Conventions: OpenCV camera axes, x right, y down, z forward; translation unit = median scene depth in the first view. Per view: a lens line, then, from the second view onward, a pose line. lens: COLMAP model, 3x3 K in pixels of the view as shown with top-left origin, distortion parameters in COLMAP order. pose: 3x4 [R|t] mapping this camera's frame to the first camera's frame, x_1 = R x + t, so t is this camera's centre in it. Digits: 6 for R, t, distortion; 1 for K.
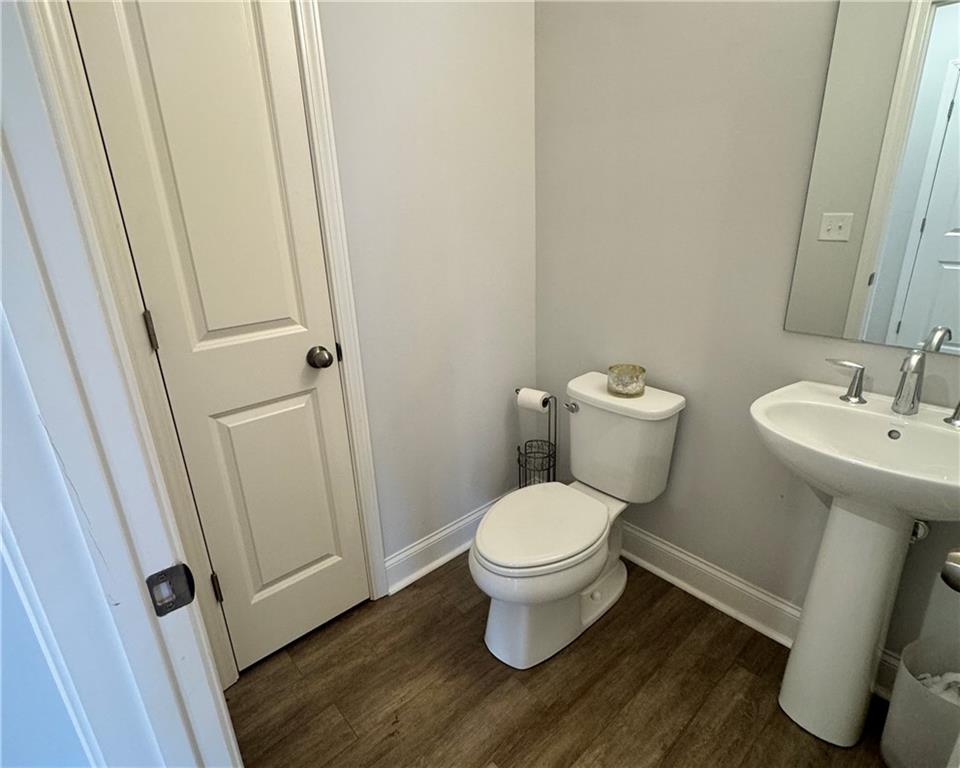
lens RADIAL K [[509.6, 0, 481.9], [0, 509.6, 383.0], [0, 0, 1]] dist [-0.003715, 0.000712]
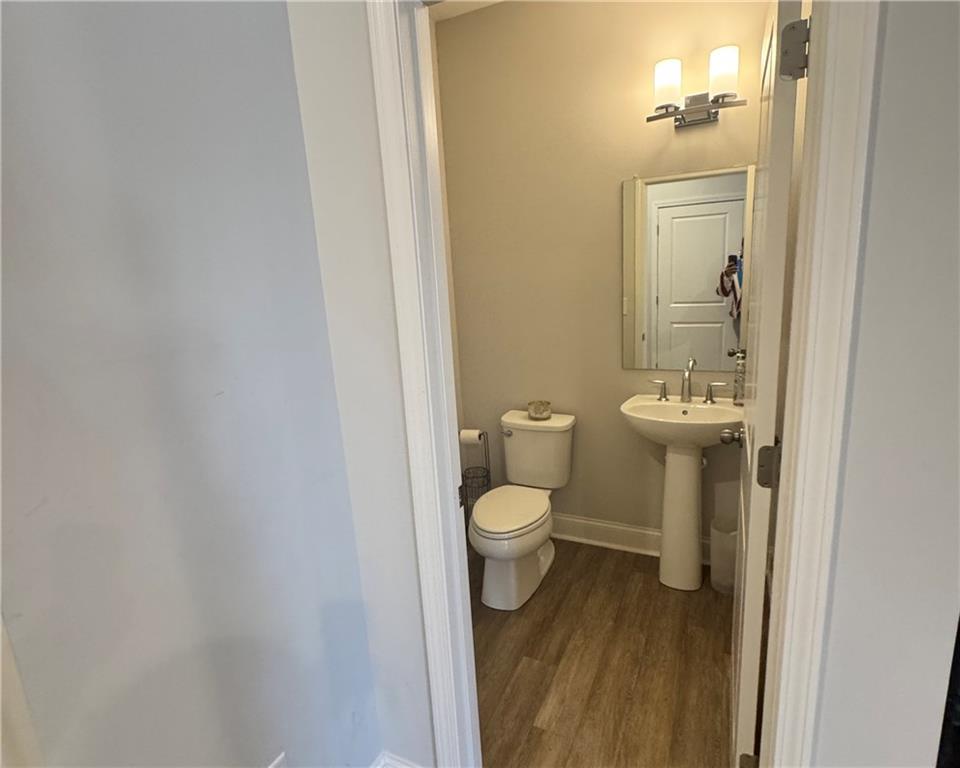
lens RADIAL K [[509.6, 0, 481.9], [0, 509.6, 383.0], [0, 0, 1]] dist [-0.003715, 0.000712]
pose [[0.924611, -0.101329, 0.367187, -0.498811], [0.153361, 0.981415, -0.115348, 0.072261], [-0.348674, 0.162965, 0.922967, -0.451717]]
